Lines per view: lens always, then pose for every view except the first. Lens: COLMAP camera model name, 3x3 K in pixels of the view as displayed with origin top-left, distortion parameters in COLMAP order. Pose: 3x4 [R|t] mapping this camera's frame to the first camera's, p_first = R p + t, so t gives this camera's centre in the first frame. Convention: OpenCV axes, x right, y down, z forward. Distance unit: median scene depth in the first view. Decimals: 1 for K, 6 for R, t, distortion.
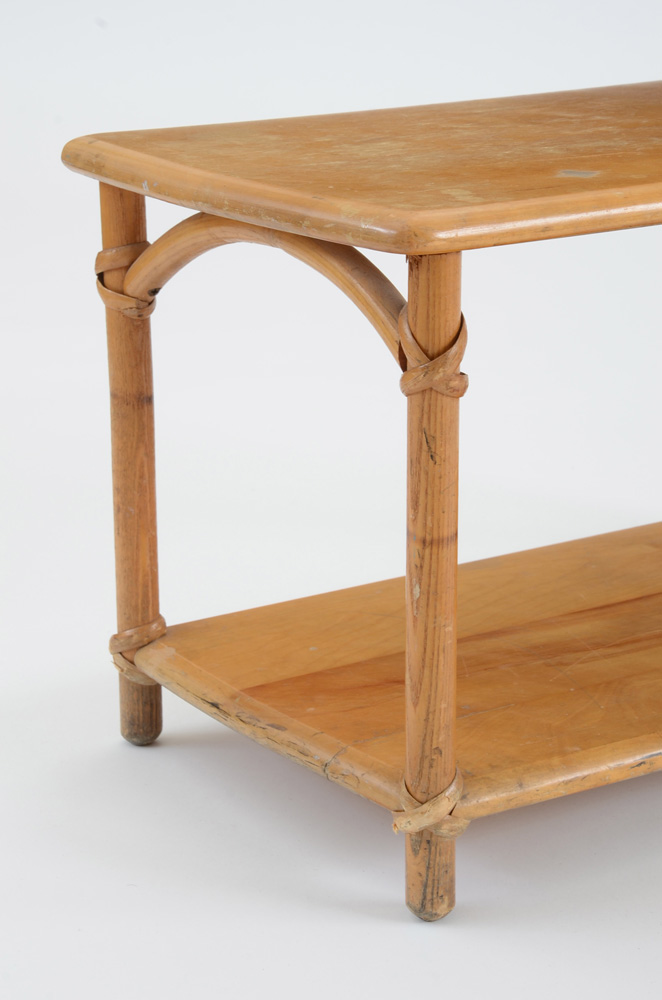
lens RADIAL K [[2493.1, 0, 336.4], [0, 2493.1, 516.2], [0, 0, 1]] dist [0.479657, 0.086869]
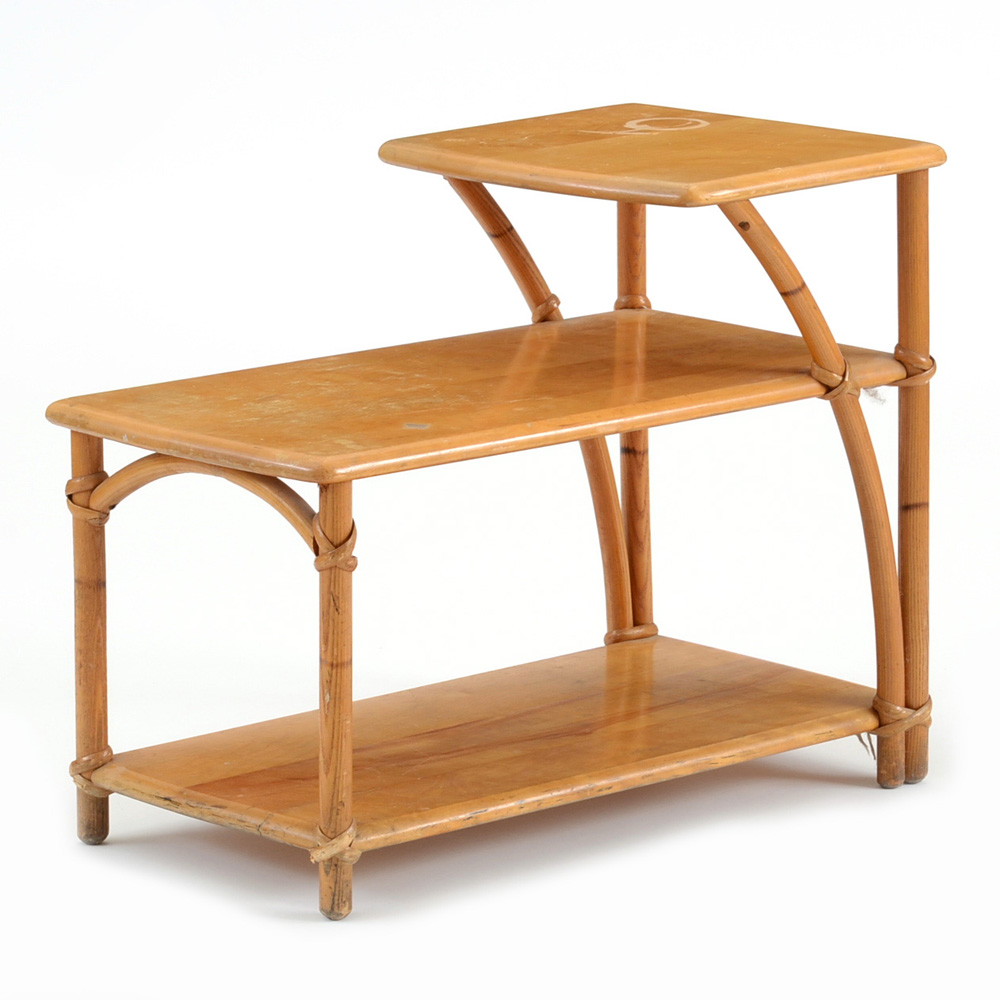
lens RADIAL K [[5520.8, 0, 500.0], [0, 5520.8, 500.0], [0, 0, 1]] dist [0.245964, 4.971624]
pose [[0.987766, -0.024395, 0.154023, -0.365827], [0.035895, 0.996735, -0.072328, 0.150910], [-0.151756, 0.076972, 0.985416, -2.270560]]
